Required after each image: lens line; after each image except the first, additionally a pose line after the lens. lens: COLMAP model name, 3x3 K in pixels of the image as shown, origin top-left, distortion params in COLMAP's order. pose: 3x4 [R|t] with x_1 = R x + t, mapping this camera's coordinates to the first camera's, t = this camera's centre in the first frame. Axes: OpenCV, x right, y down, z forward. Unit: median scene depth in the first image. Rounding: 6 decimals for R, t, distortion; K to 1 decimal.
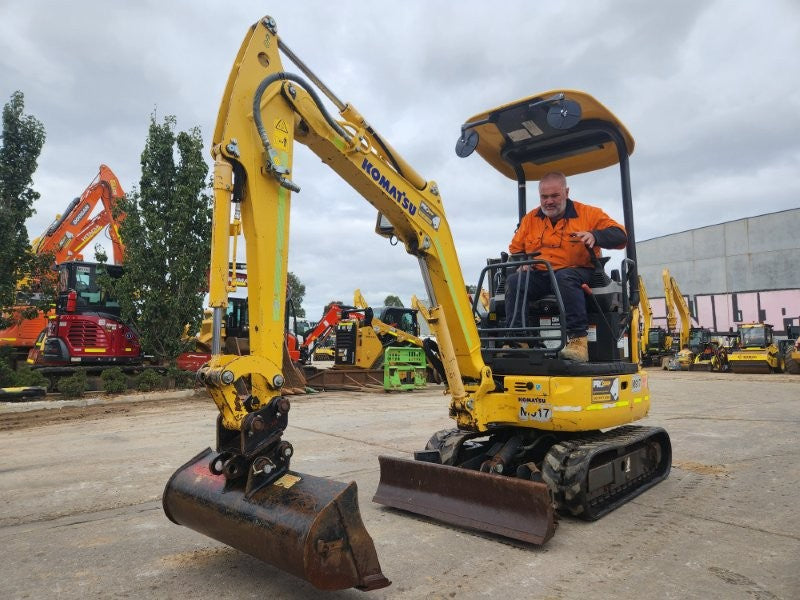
lens RADIAL K [[516.6, 0, 395.8], [0, 516.6, 304.7], [0, 0, 1]] dist [0.079166, -0.058765]
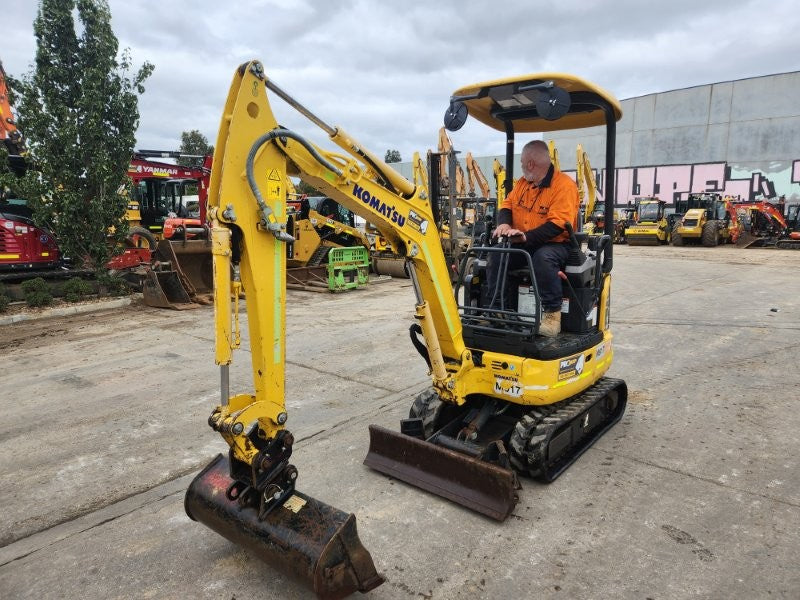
lens RADIAL K [[514.0, 0, 407.7], [0, 514.0, 291.9], [0, 0, 1]] dist [0.079792, -0.059593]
pose [[0.985255, -0.022349, 0.169627, -0.029963], [-0.016678, 0.974165, 0.225222, -0.045006], [-0.170278, -0.224730, 0.959428, -0.000216]]
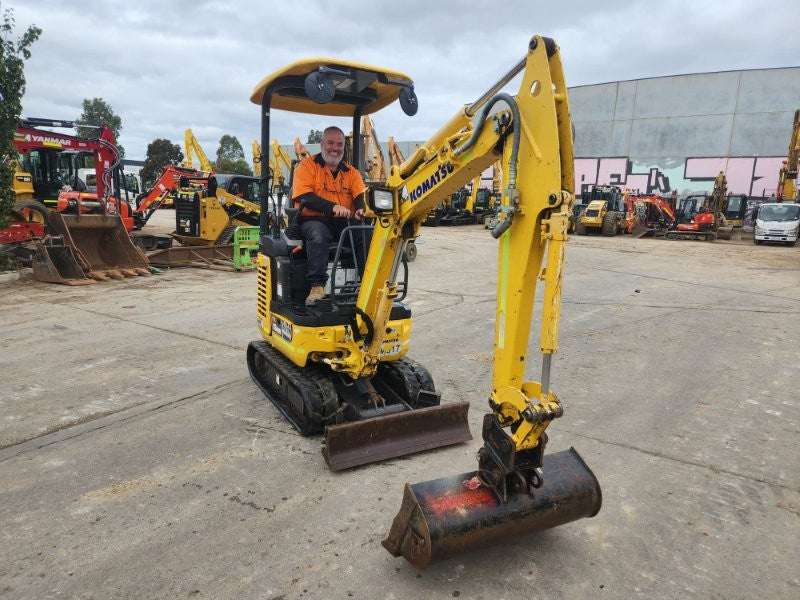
lens RADIAL K [[512.4, 0, 391.4], [0, 512.4, 300.0], [0, 0, 1]] dist [0.074510, -0.055826]
pose [[0.958408, -0.023314, 0.284446, -0.012070], [-0.055364, 0.962538, 0.265436, -0.045614], [-0.279979, -0.270144, 0.921213, -0.030474]]
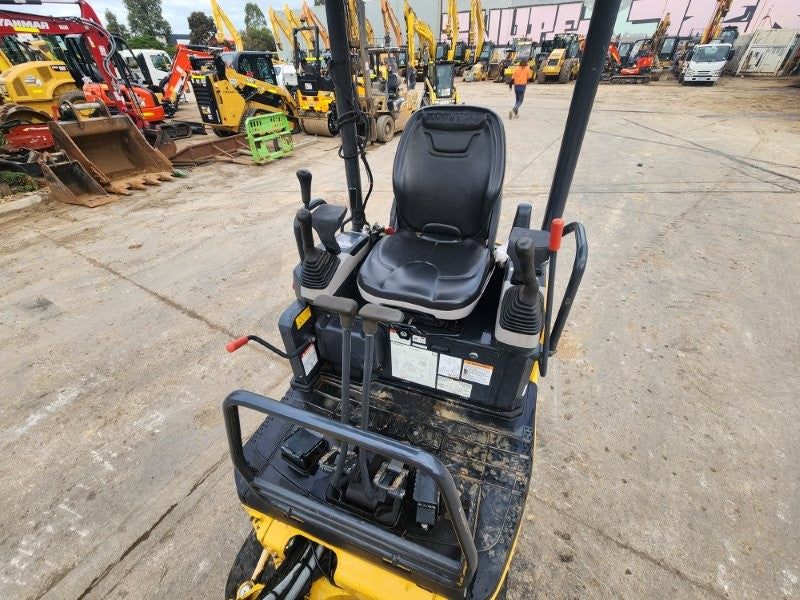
lens RADIAL K [[327.6, 0, 395.1], [0, 327.6, 300.5], [0, 0, 1]] dist [-0.003042, 0.003741]
pose [[0.952108, -0.201754, 0.229753, 0.029826], [0.001450, 0.754380, 0.656436, -0.049082], [-0.305759, -0.624665, 0.718544, 0.167418]]
